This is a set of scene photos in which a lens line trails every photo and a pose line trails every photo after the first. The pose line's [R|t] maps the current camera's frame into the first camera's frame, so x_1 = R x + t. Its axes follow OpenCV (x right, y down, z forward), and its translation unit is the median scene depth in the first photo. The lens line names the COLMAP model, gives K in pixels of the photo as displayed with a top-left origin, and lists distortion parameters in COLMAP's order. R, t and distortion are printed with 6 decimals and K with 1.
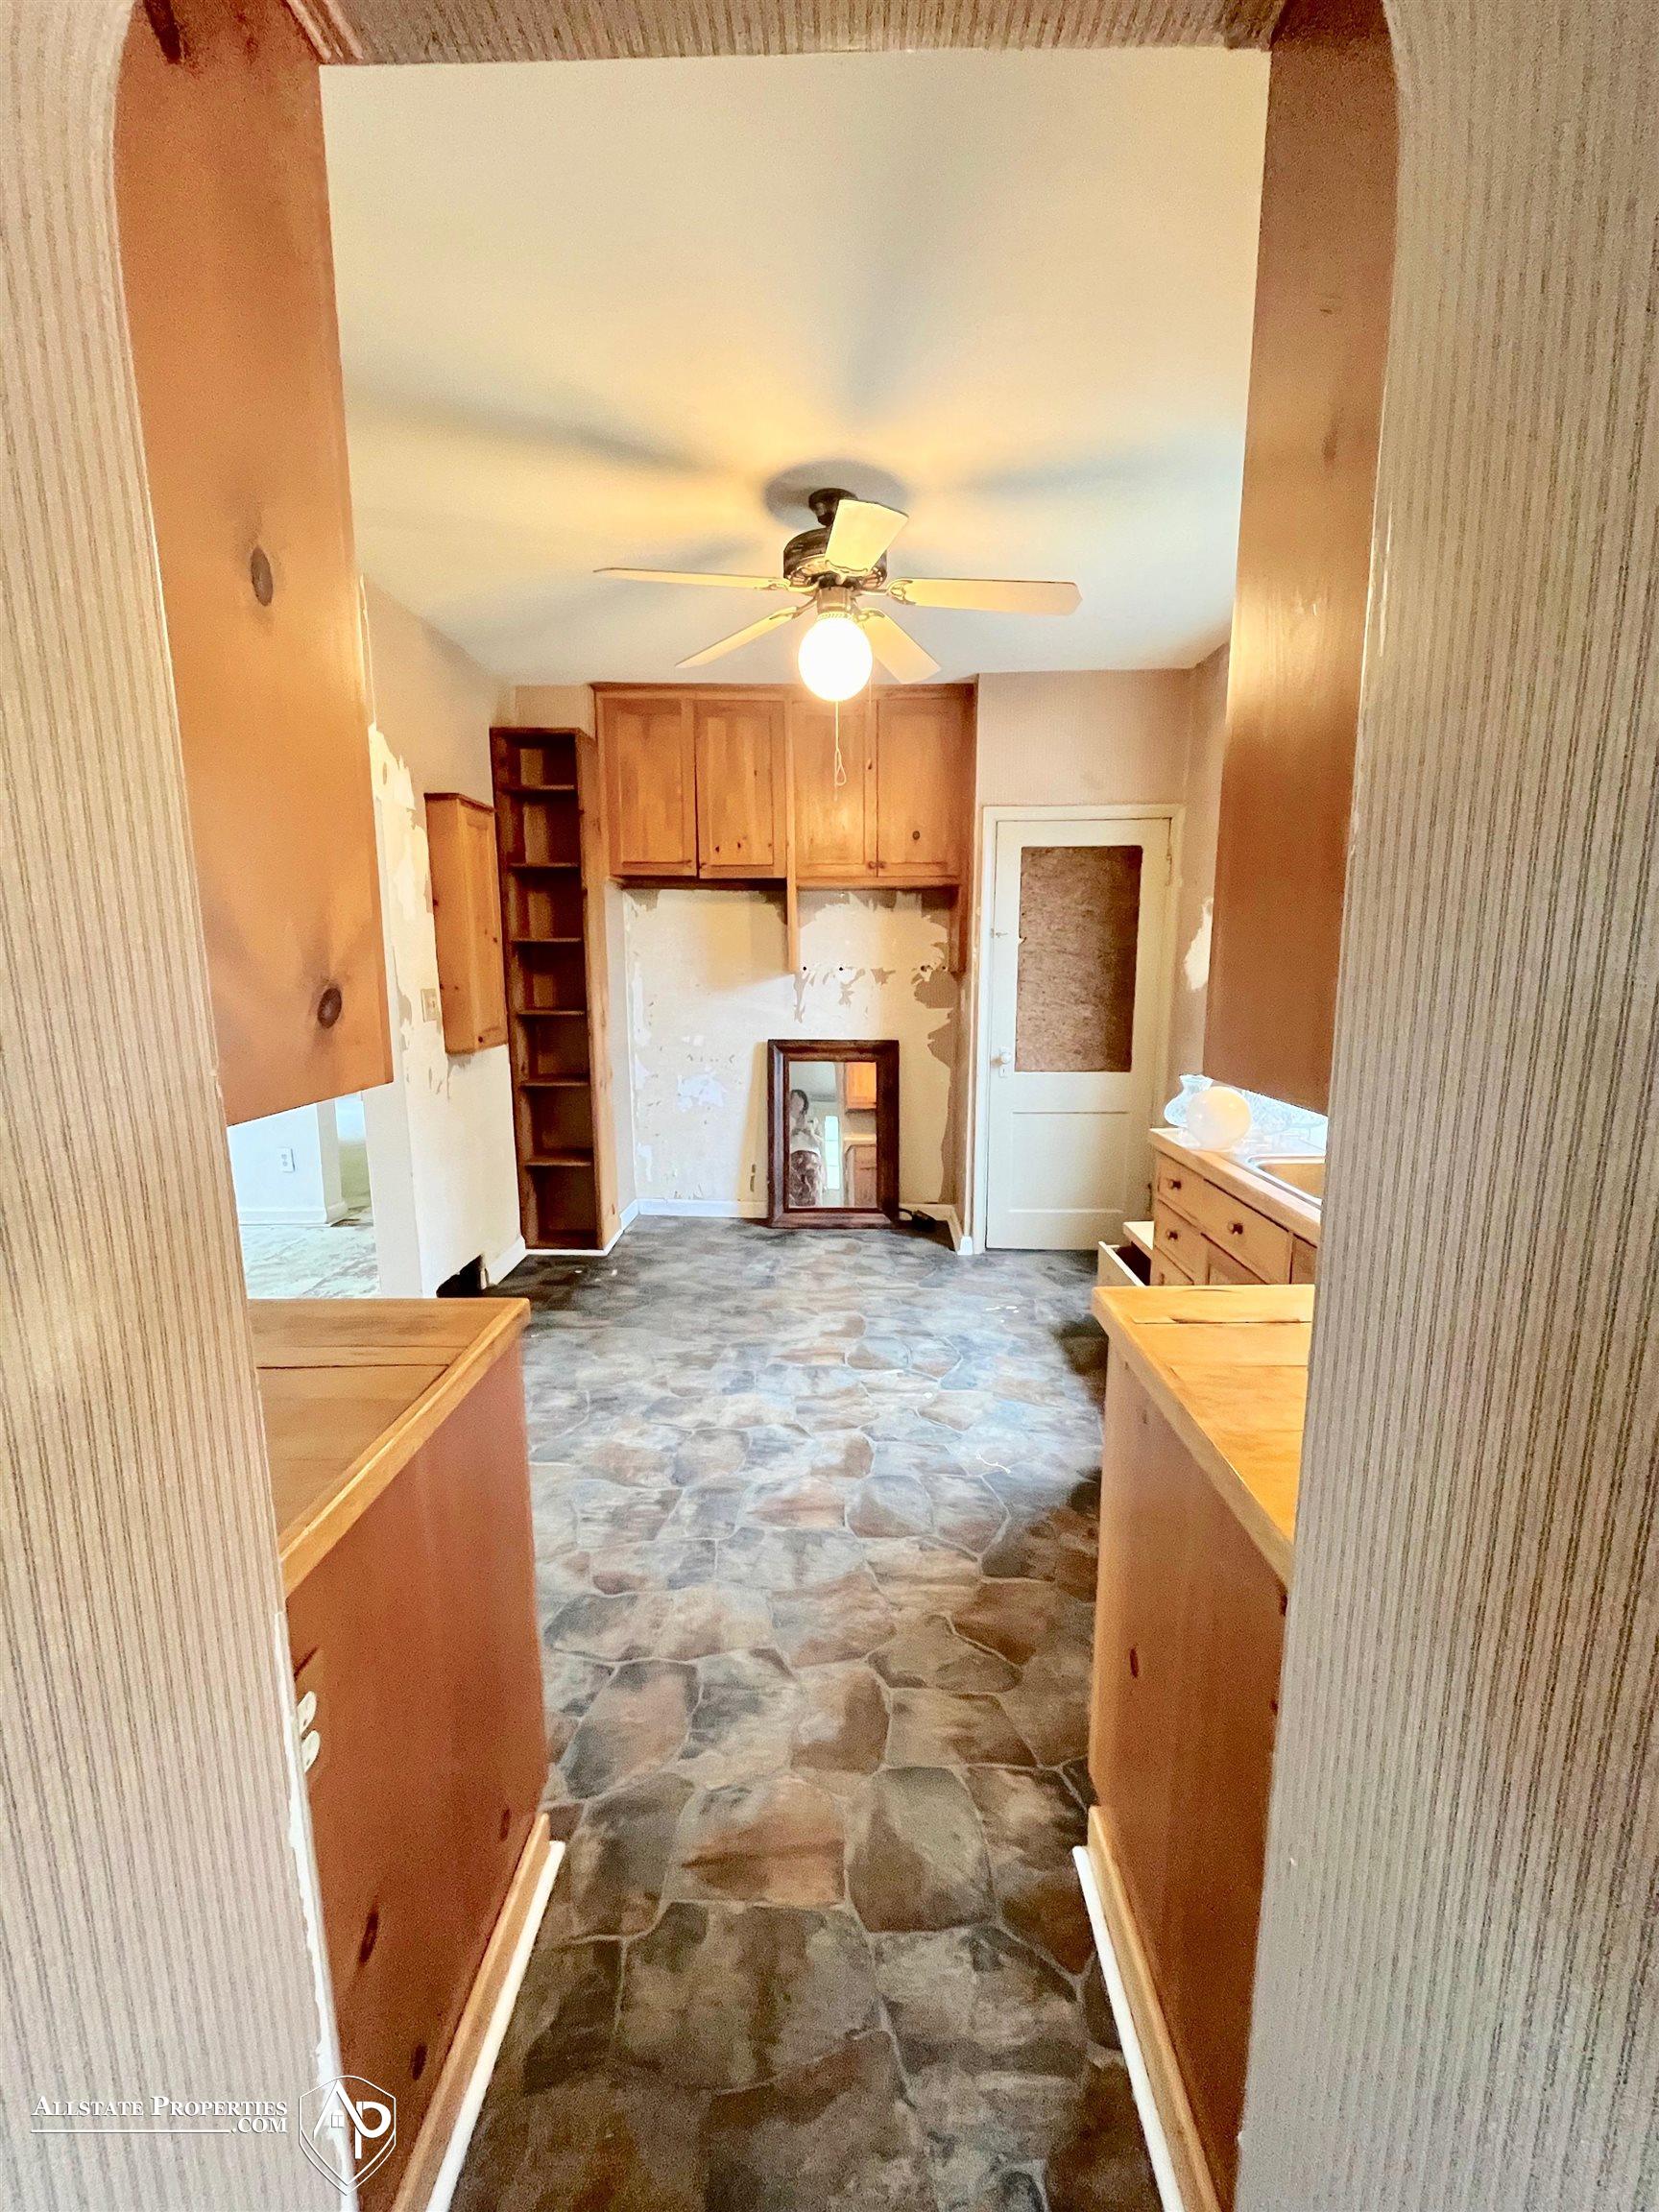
lens RADIAL K [[890.7, 0, 831.3], [0, 890.7, 1104.7], [0, 0, 1]] dist [-0.004215, 0.000920]
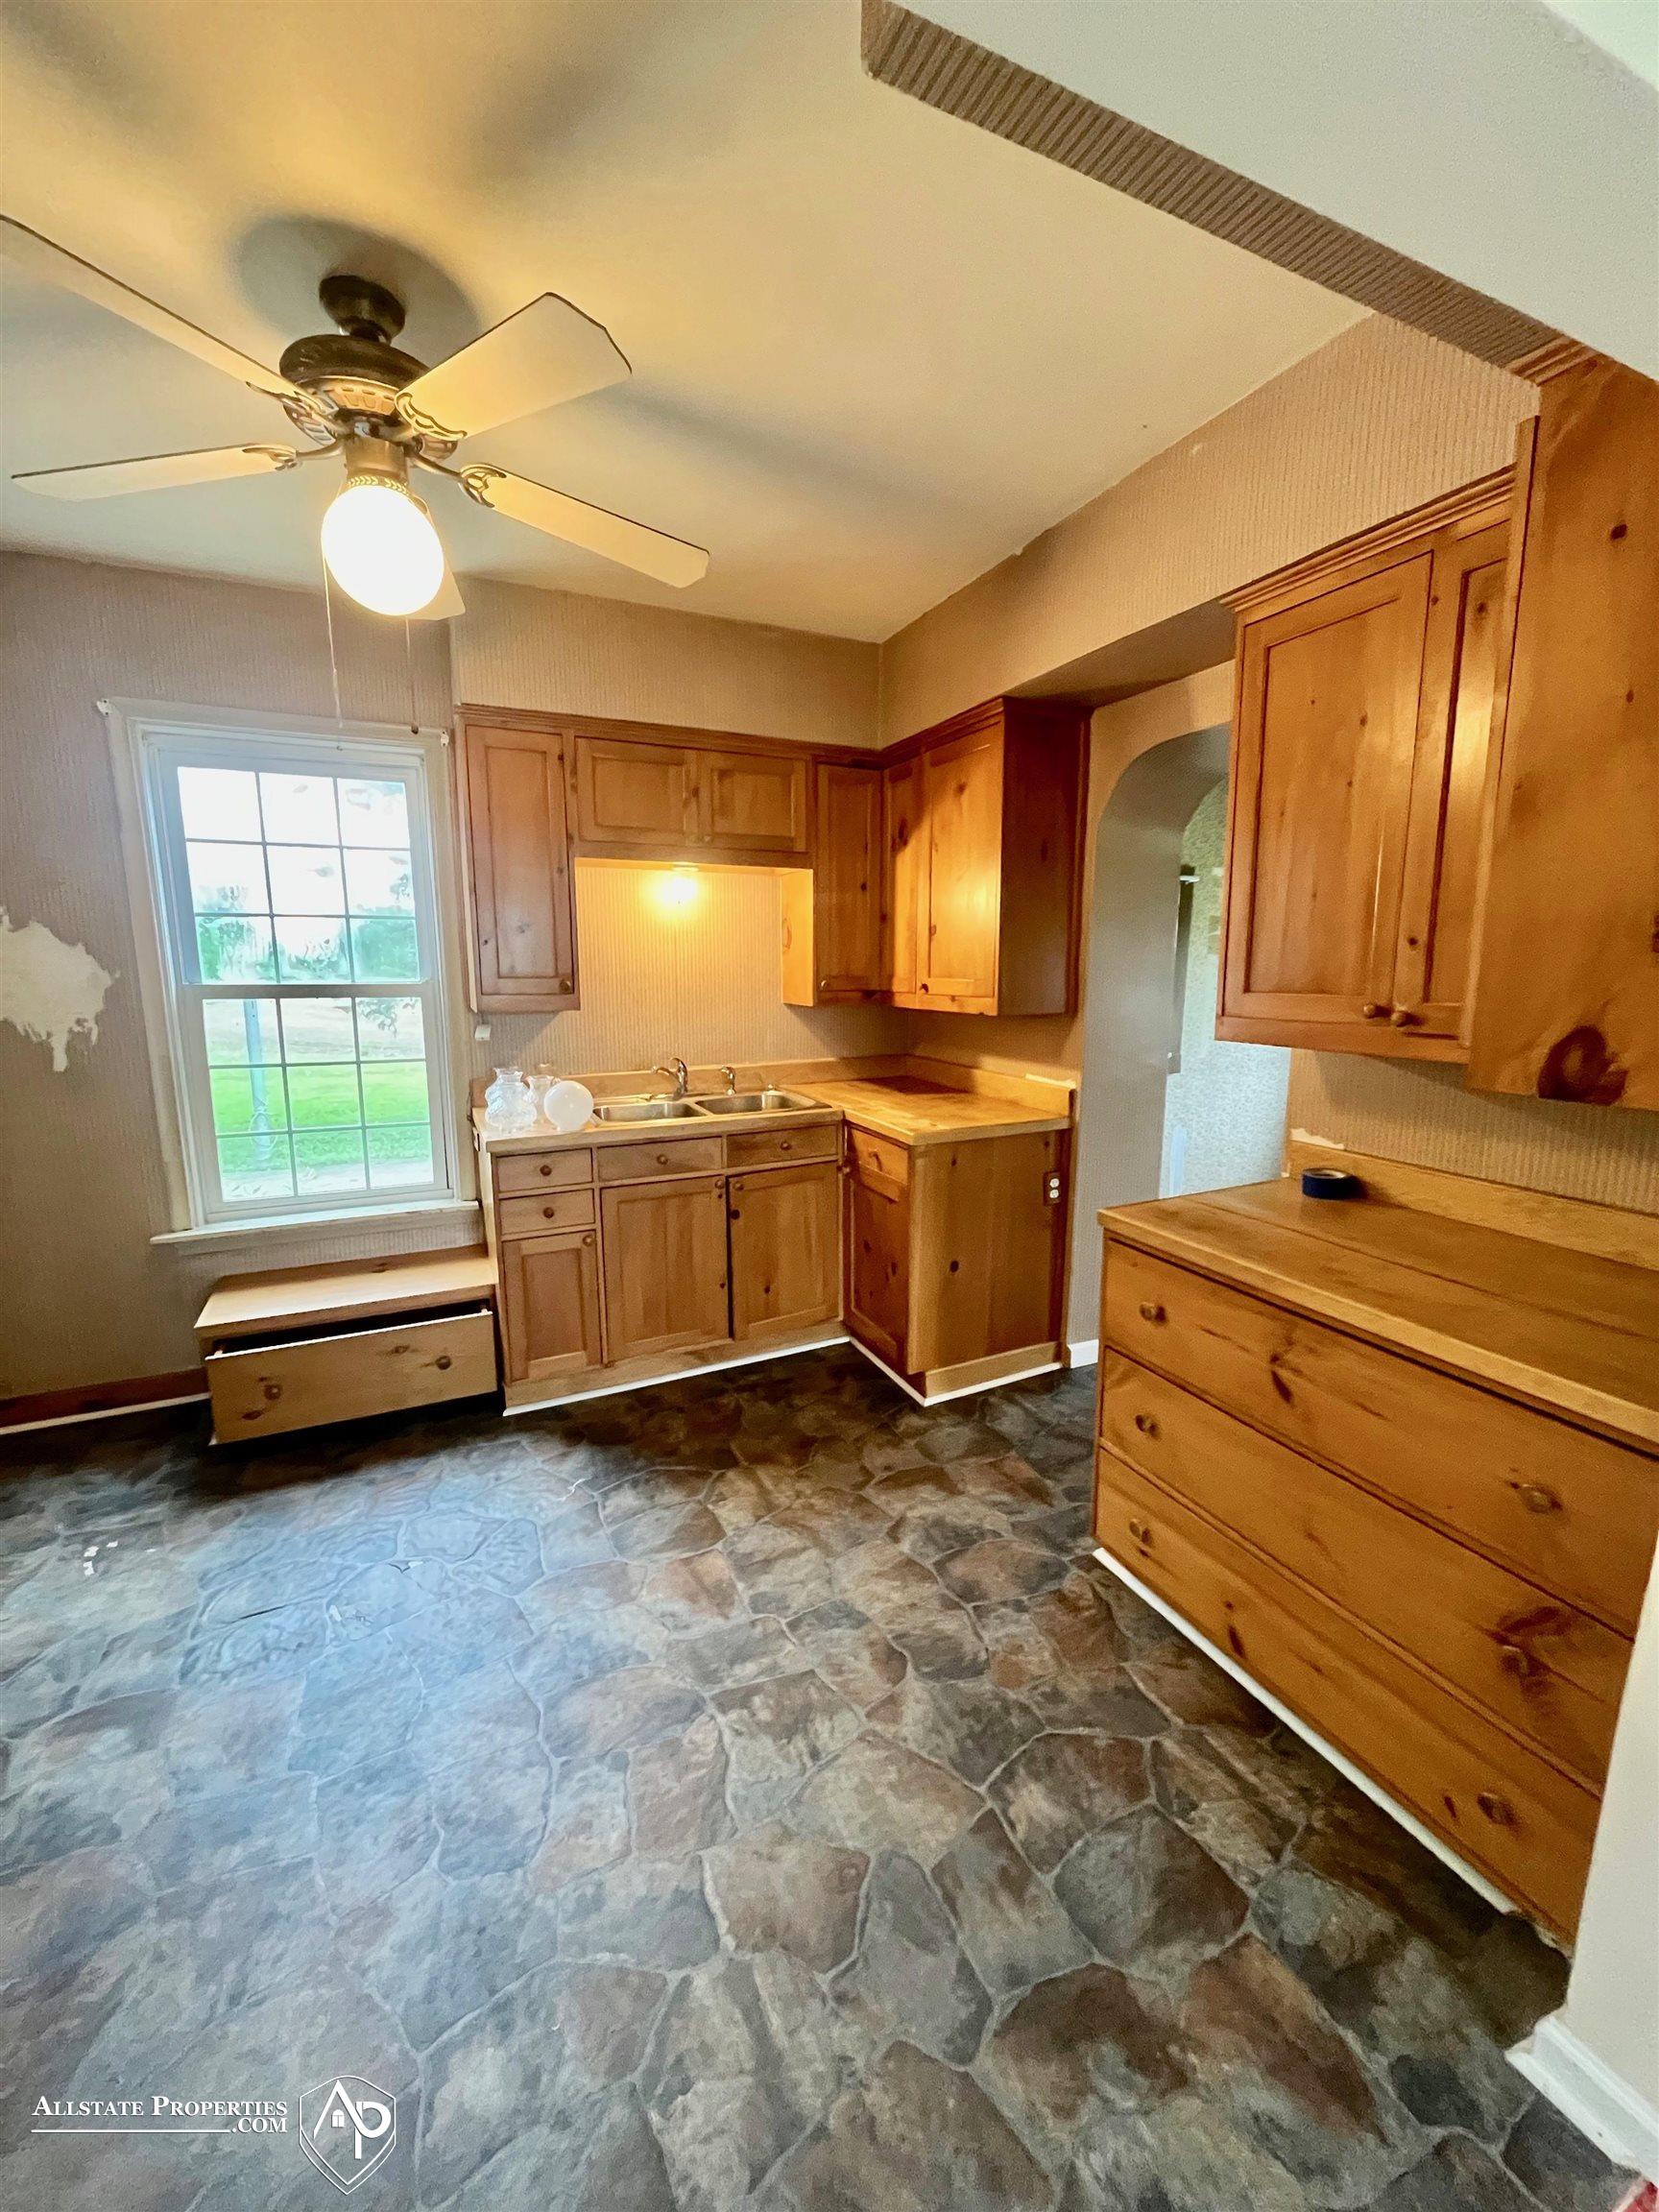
lens RADIAL K [[890.7, 0, 837.5], [0, 890.7, 1101.5], [0, 0, 1]] dist [-0.004215, 0.000920]
pose [[-0.442951, -0.139756, 0.885586, -0.507534], [0.153977, 0.961240, 0.228711, -0.129299], [-0.883225, 0.237668, -0.404262, 0.680630]]
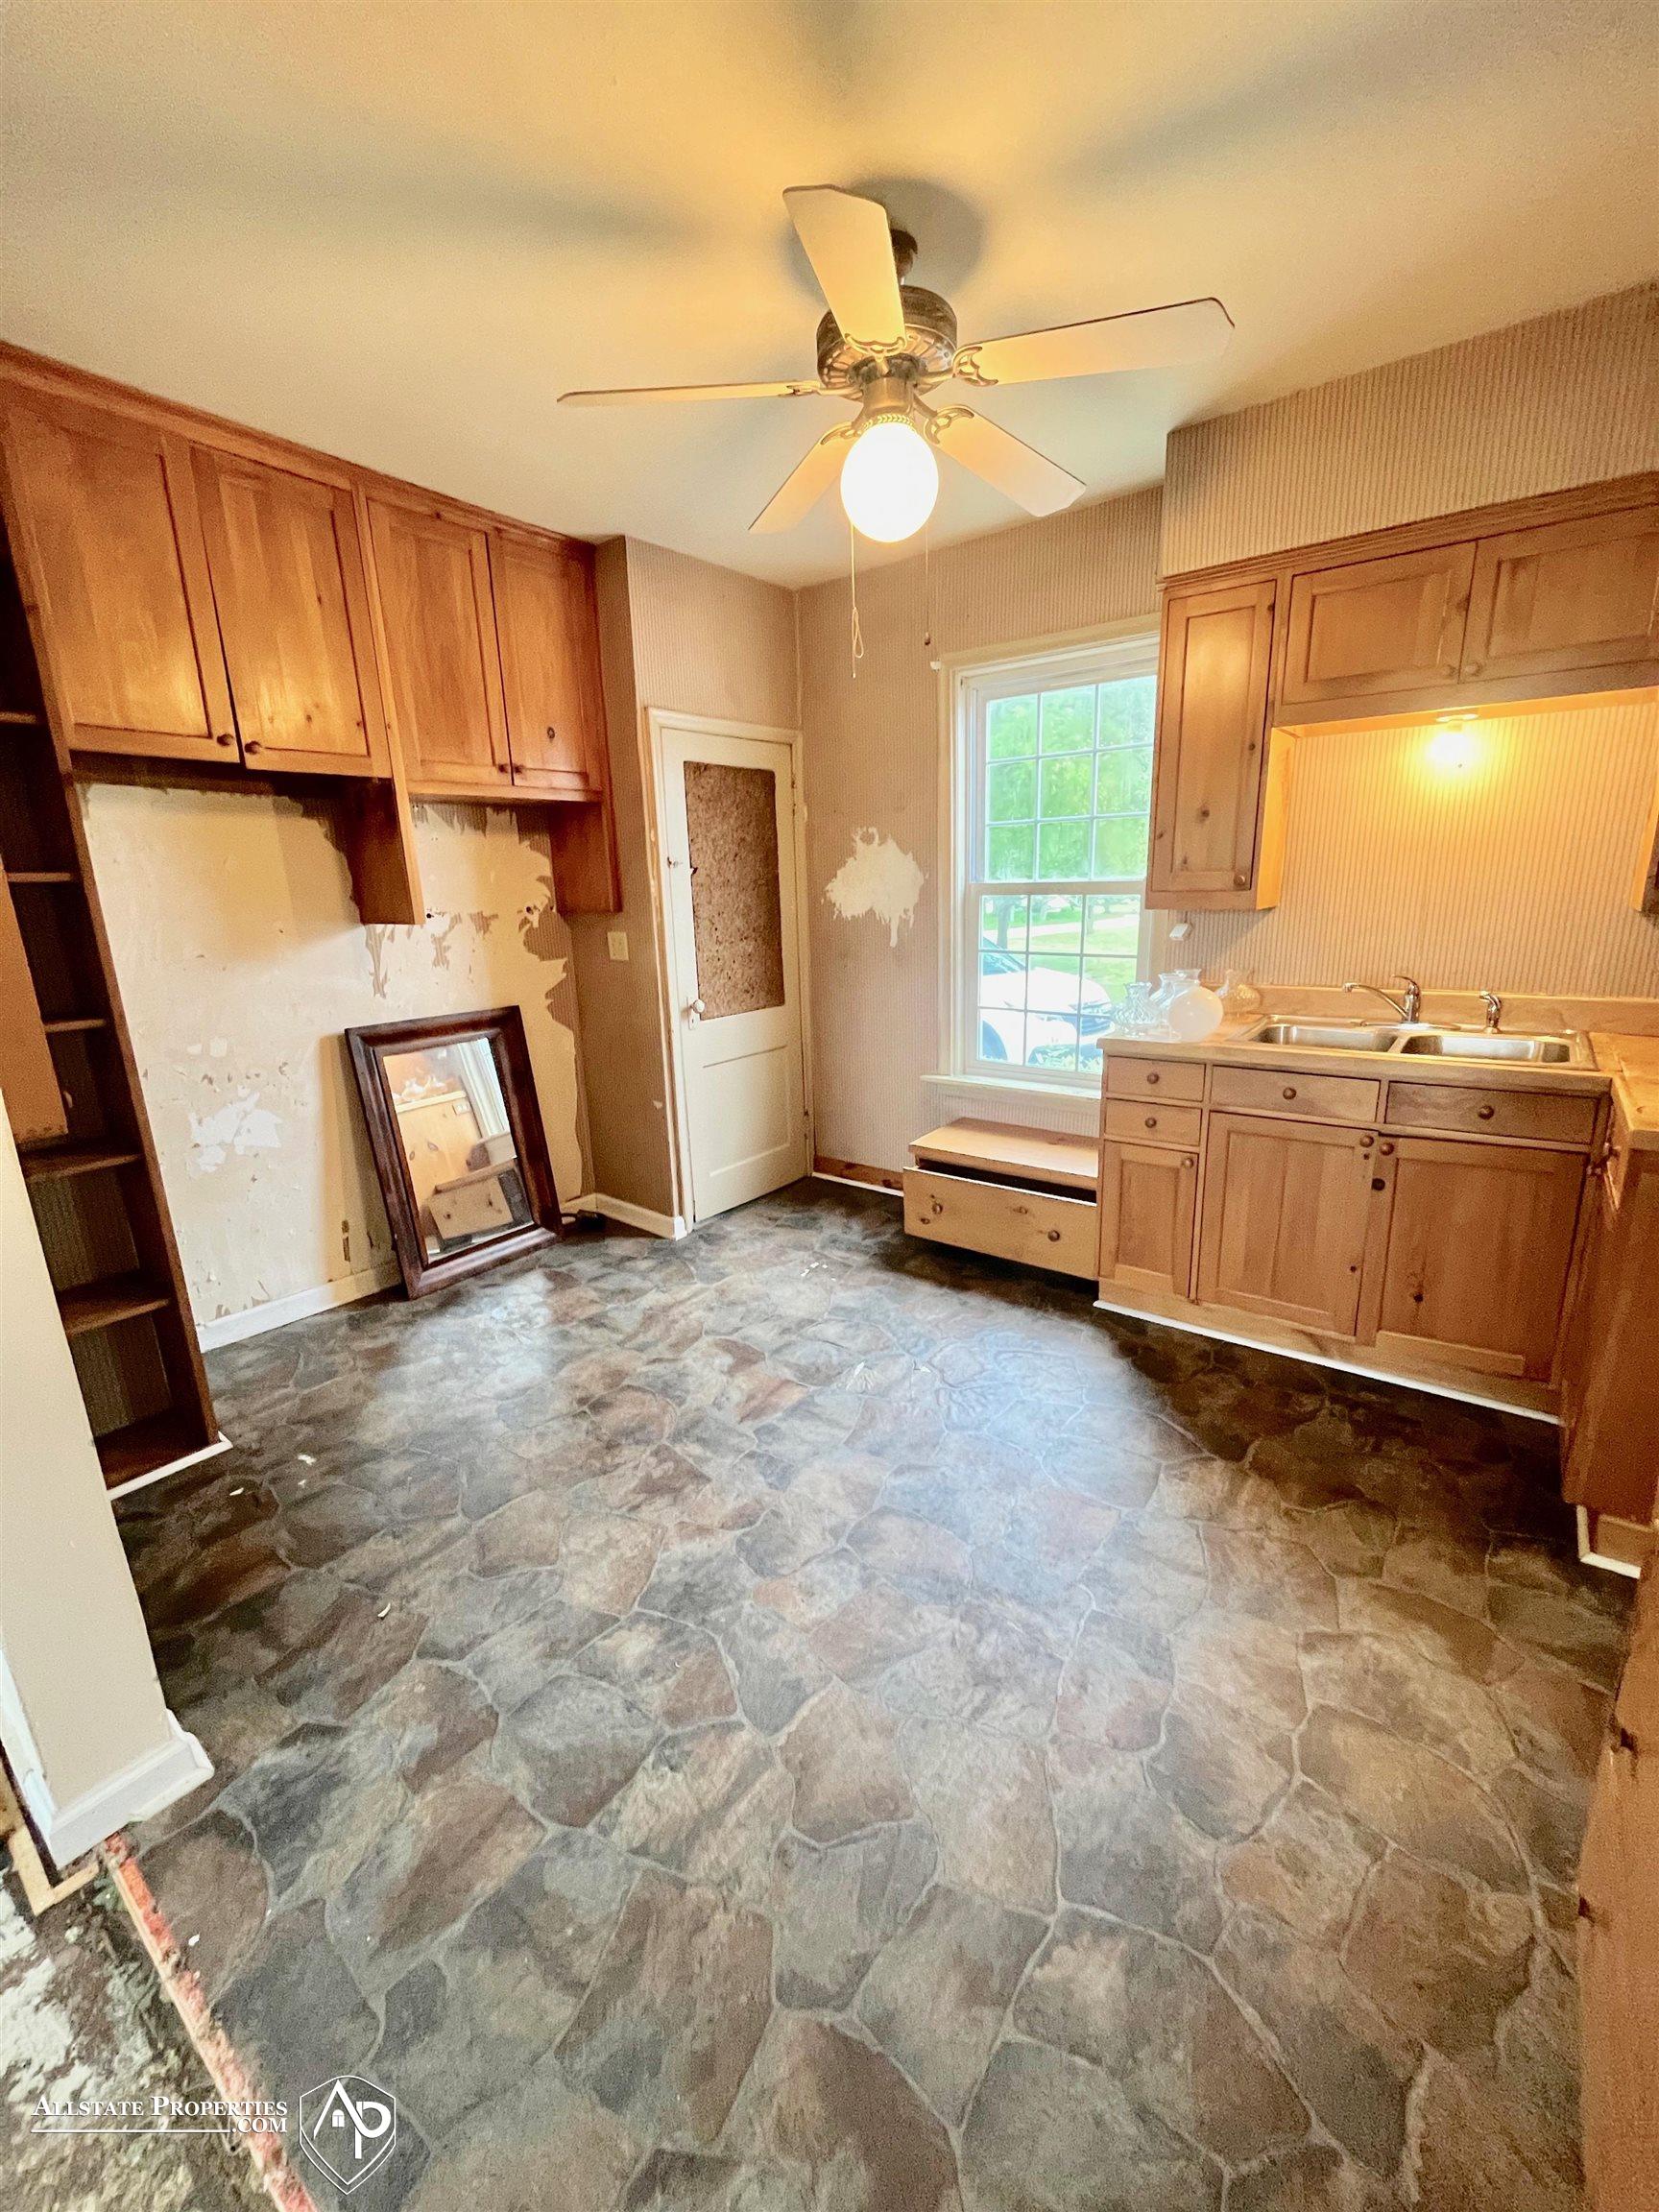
lens RADIAL K [[890.7, 0, 830.7], [0, 890.7, 1105.1], [0, 0, 1]] dist [-0.004215, 0.000920]
pose [[0.592973, -0.212207, 0.776757, -0.459076], [0.162660, 0.976330, 0.142555, -0.065196], [-0.788622, 0.041816, 0.613455, 0.382900]]
